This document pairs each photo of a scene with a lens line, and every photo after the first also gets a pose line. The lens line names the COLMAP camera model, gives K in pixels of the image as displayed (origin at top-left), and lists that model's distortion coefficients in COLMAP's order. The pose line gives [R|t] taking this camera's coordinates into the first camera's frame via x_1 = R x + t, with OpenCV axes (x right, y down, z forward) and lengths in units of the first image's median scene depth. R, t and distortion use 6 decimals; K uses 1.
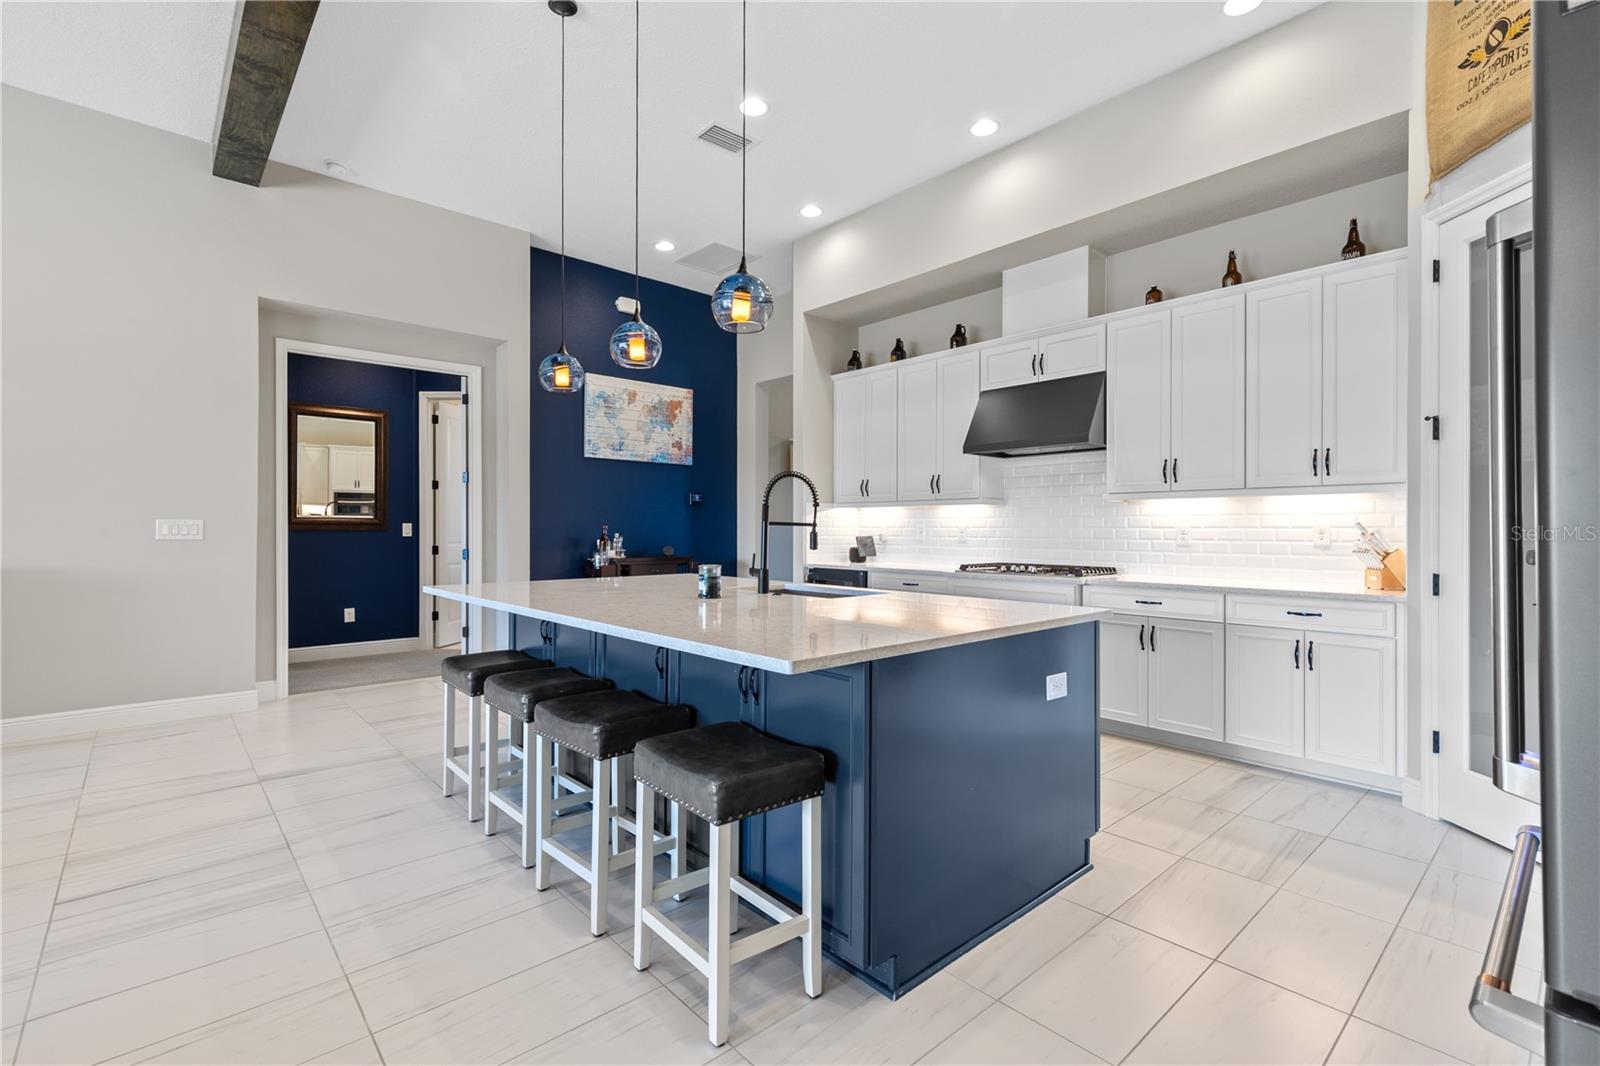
lens RADIAL K [[721.8, 0, 802.8], [0, 721.8, 528.4], [0, 0, 1]] dist [0.007182, -0.000803]
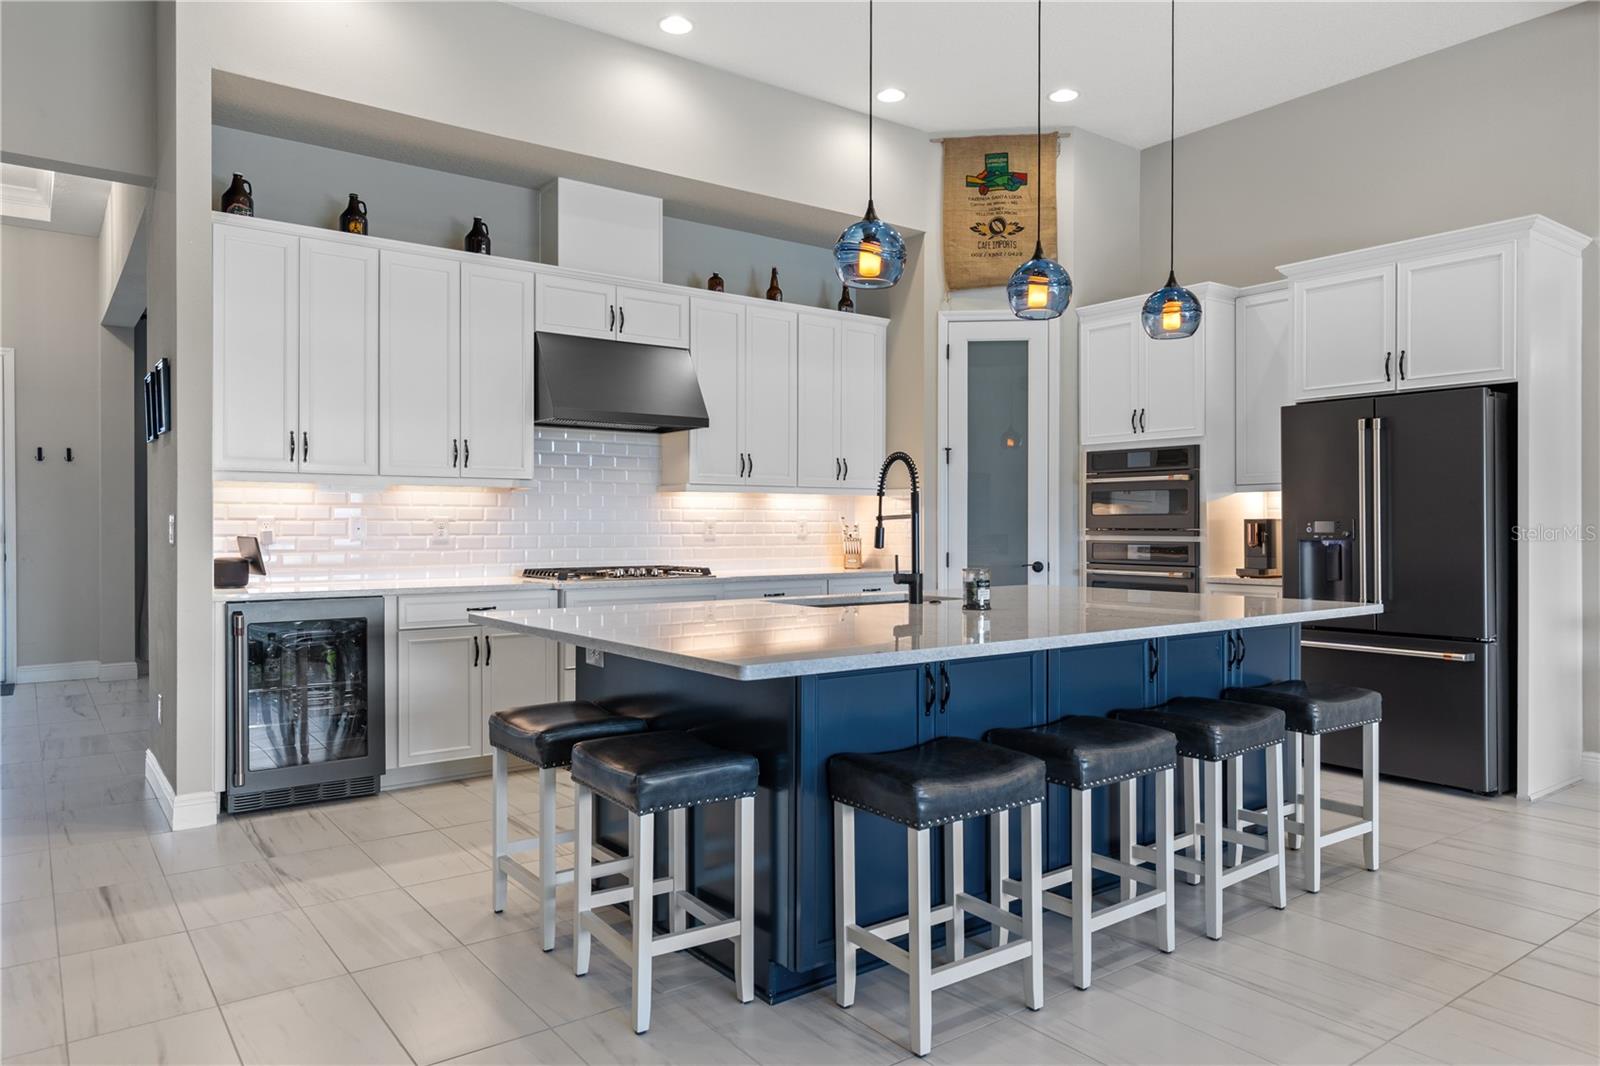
lens RADIAL K [[1046.2, 0, 804.6], [0, 1046.2, 527.2], [0, 0, 1]] dist [0.006843, 0.002403]
pose [[0.092332, -0.005013, 0.995716, -0.845757], [-0.002082, 0.999984, 0.005227, -0.000630], [-0.995726, -0.002556, 0.092320, 0.701408]]
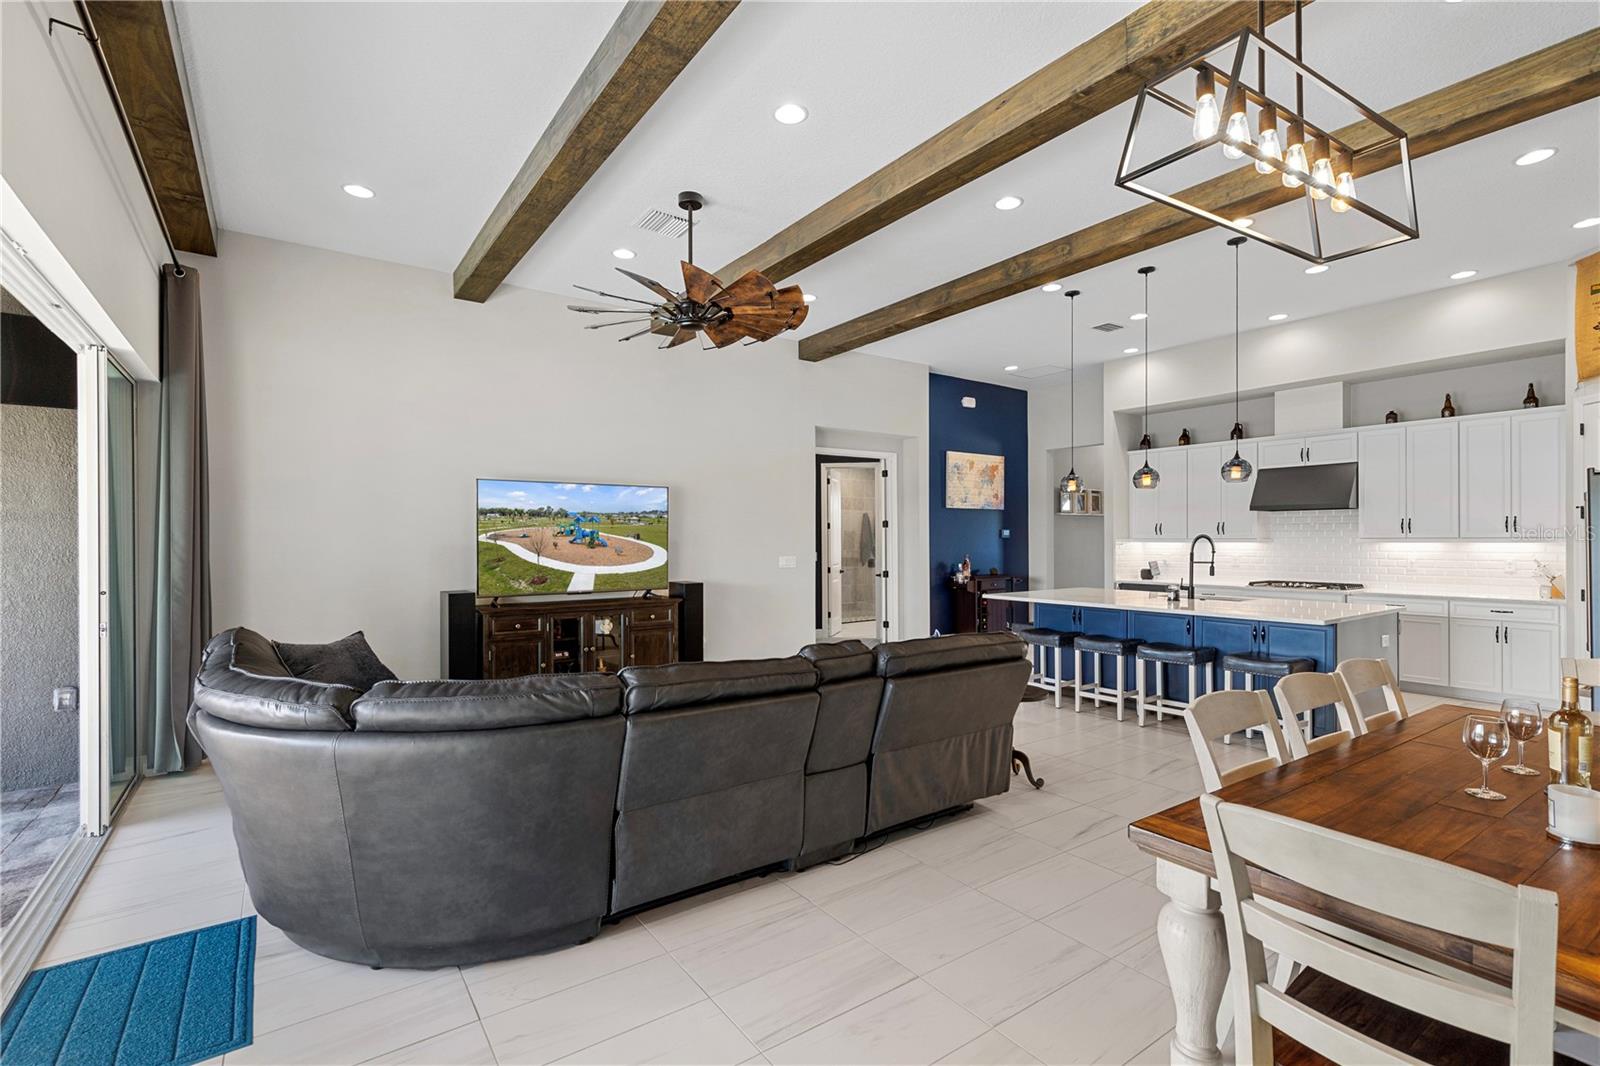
lens RADIAL K [[723.3, 0, 805.6], [0, 723.3, 538.0], [0, 0, 1]] dist [0.005415, 0.000302]
pose [[0.992868, -0.006795, -0.119028, -0.583352], [0.006813, 0.999977, -0.000260, -0.054269], [0.119027, -0.000553, 0.992891, -0.719149]]
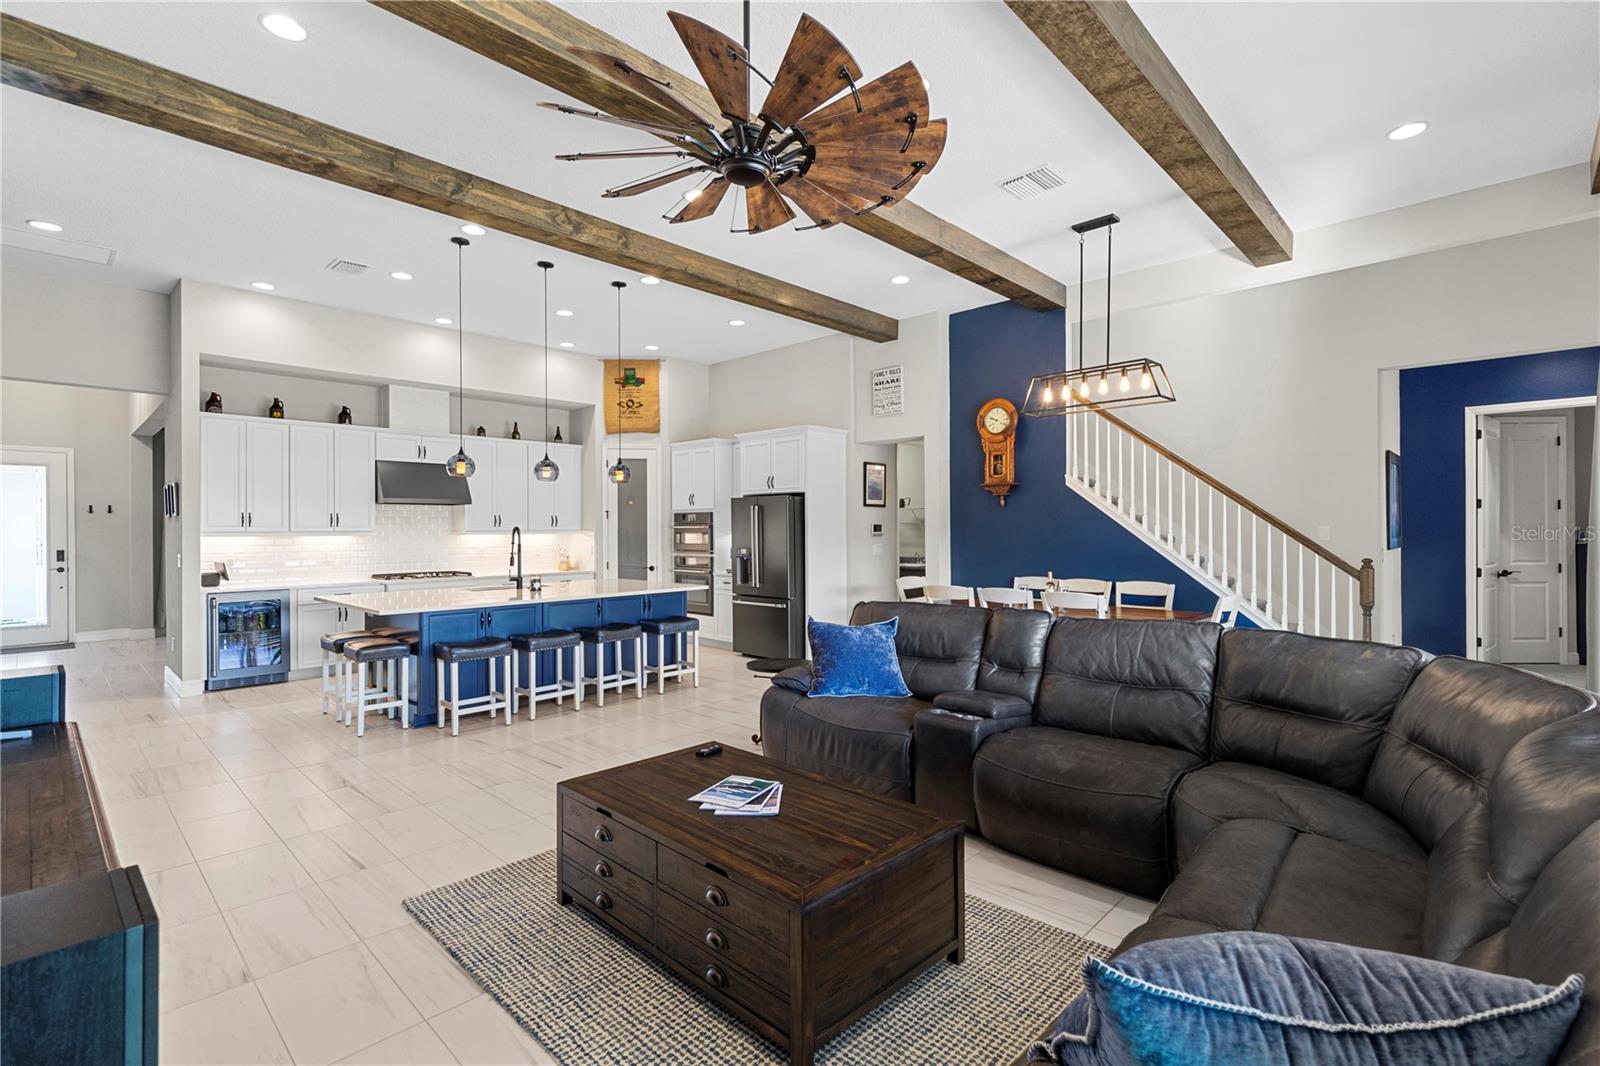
lens RADIAL K [[733.5, 0, 805.3], [0, 733.5, 526.9], [0, 0, 1]] dist [0.004921, 0.000054]
pose [[-0.074008, -0.000485, 0.997258, -1.469601], [0.002682, 0.999996, 0.000685, -0.055158], [-0.997254, 0.002725, -0.074006, 0.251535]]
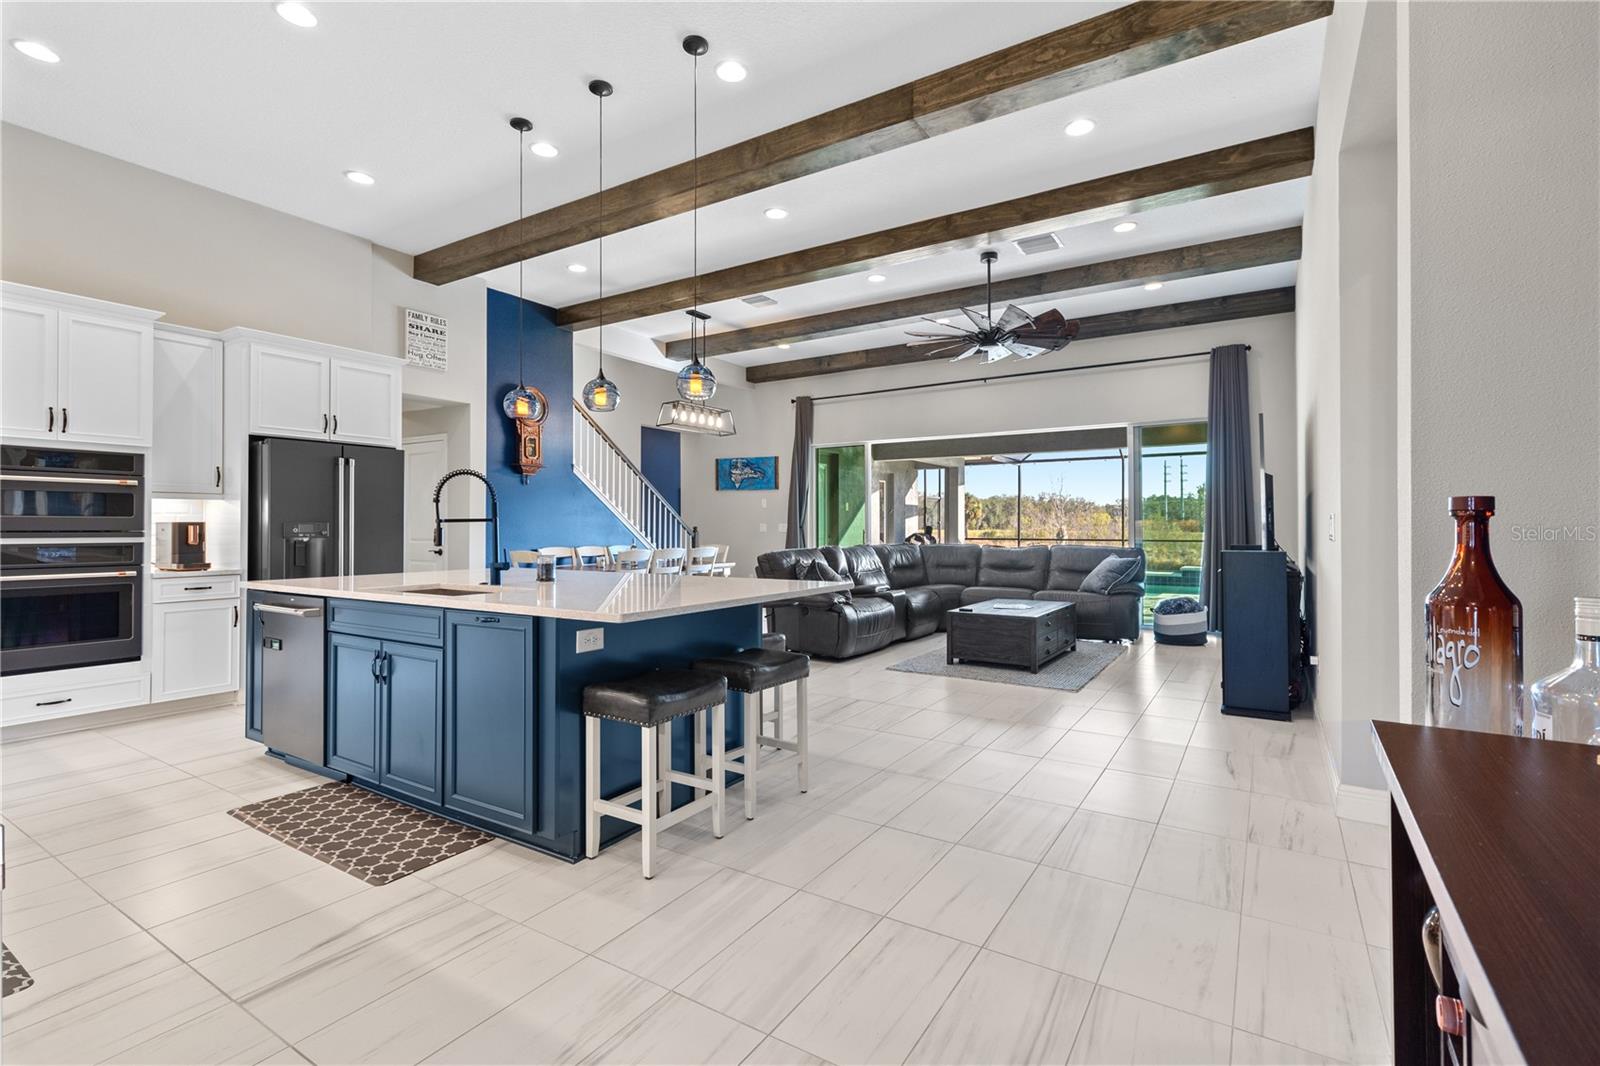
lens RADIAL K [[728.6, 0, 807.8], [0, 728.6, 522.8], [0, 0, 1]] dist [0.010326, -0.000115]
pose [[-0.963310, -0.004316, -0.268358, -0.144726], [-0.001716, 0.999949, -0.009920, 0.004746], [0.268387, -0.009096, -0.963268, 1.508856]]
